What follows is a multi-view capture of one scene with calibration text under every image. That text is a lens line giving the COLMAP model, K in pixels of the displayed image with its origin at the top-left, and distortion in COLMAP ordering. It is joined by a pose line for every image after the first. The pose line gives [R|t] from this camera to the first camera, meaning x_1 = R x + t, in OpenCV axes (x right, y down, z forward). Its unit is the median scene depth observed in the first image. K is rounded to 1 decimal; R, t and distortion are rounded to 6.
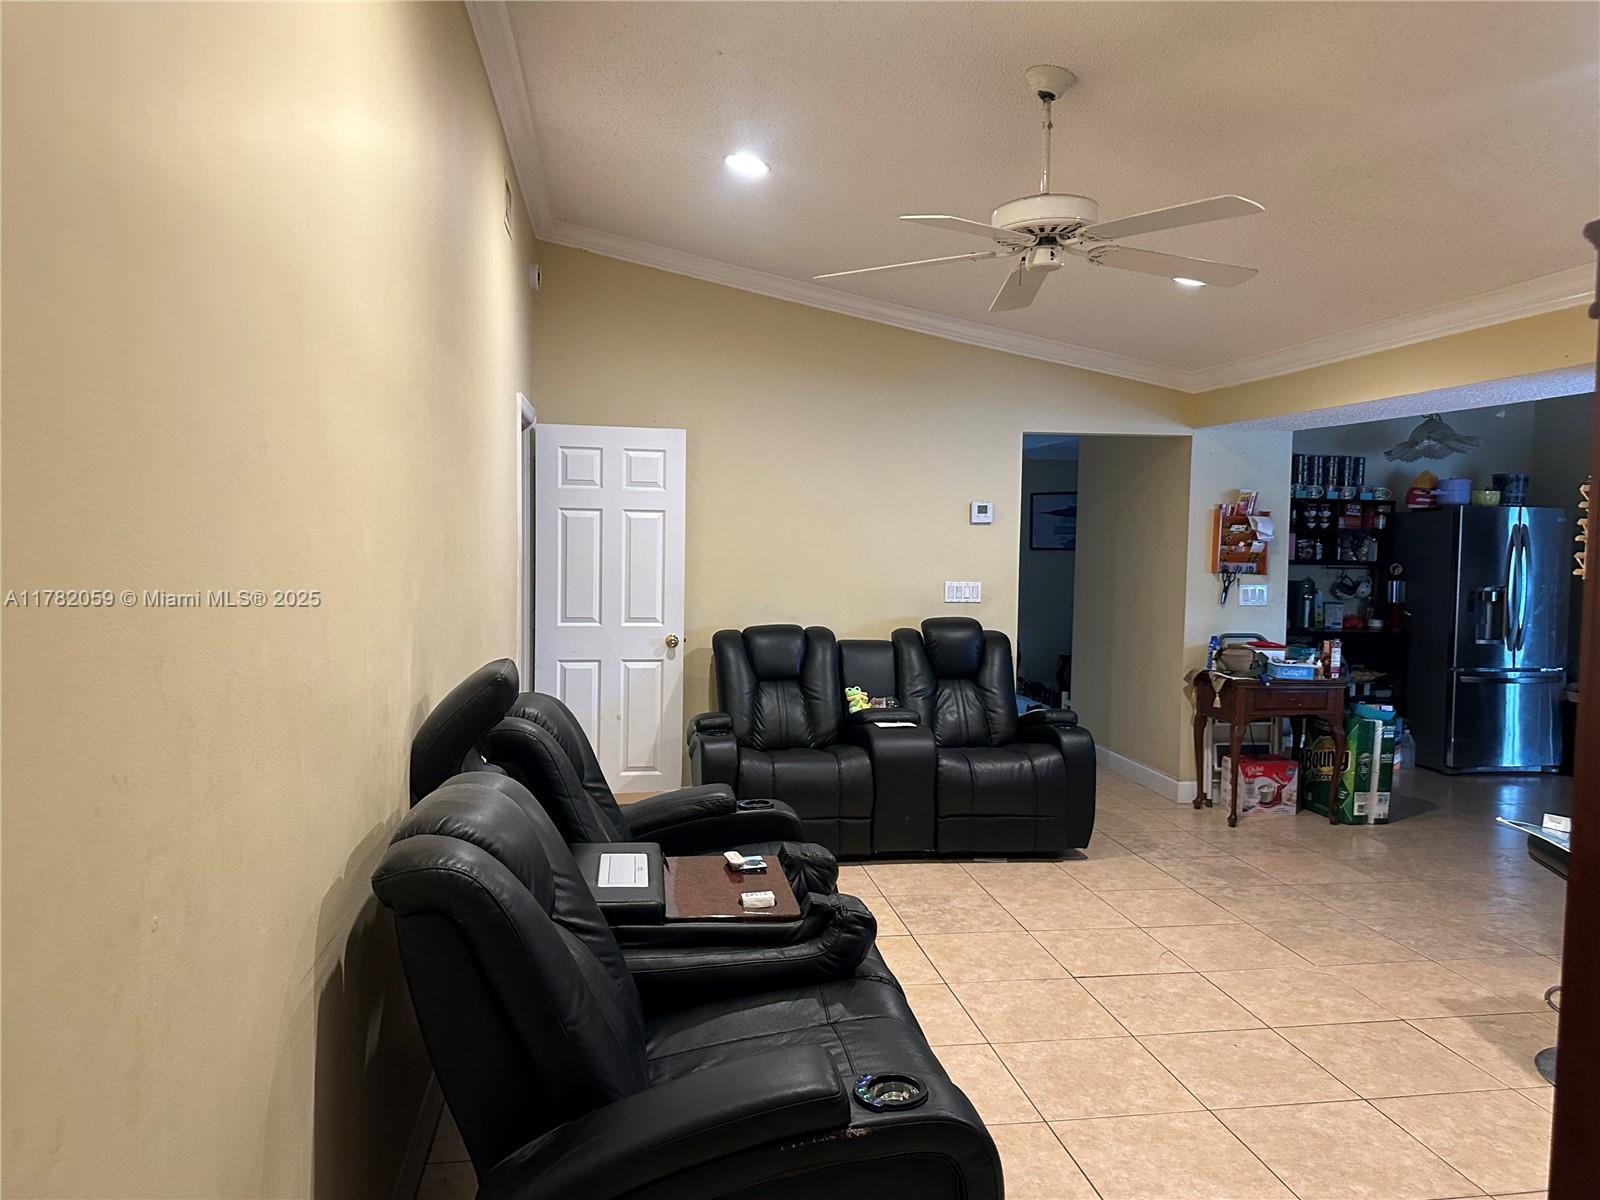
lens RADIAL K [[1151.6, 0, 803.2], [0, 1151.6, 593.6], [0, 0, 1]] dist [0.067550, -0.076376]
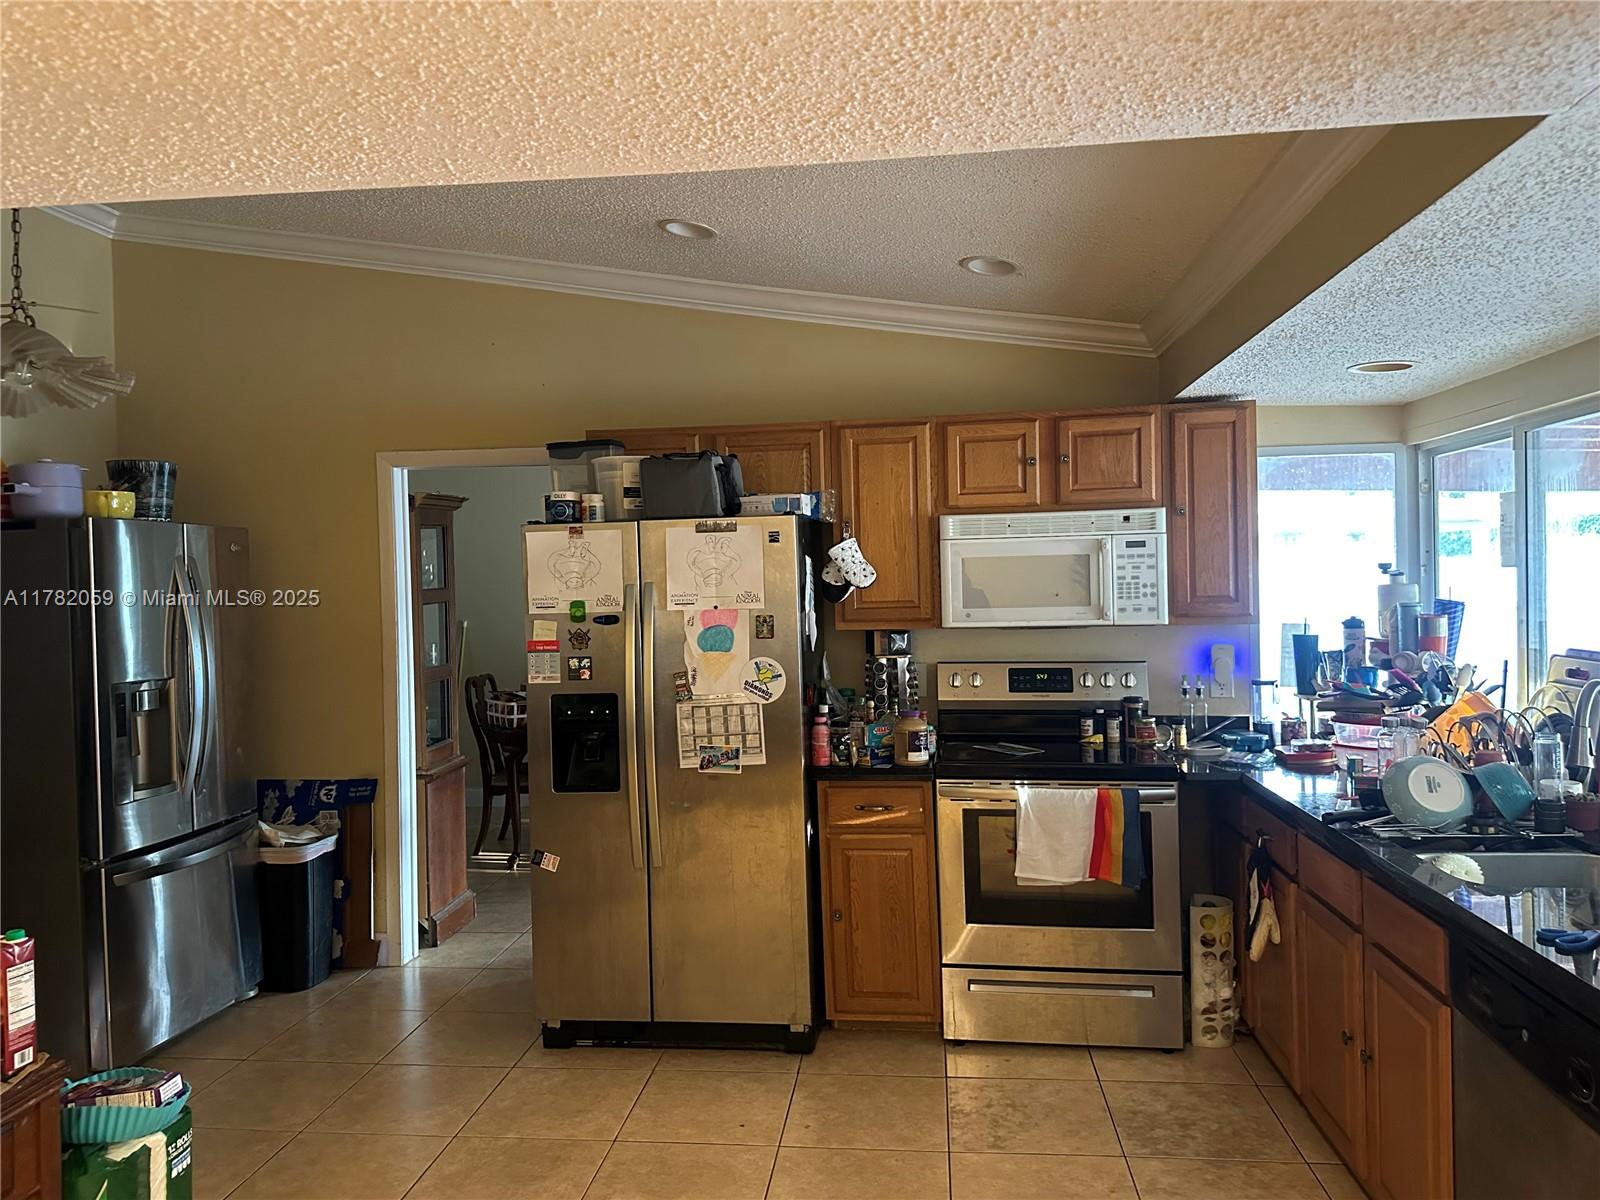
lens RADIAL K [[1151.6, 0, 773.6], [0, 1151.6, 587.8], [0, 0, 1]] dist [0.067550, -0.076376]
pose [[0.288398, -0.039904, 0.956679, 0.315329], [0.079909, 0.996649, 0.017482, -0.055224], [-0.954170, 0.071405, 0.290620, 0.991041]]
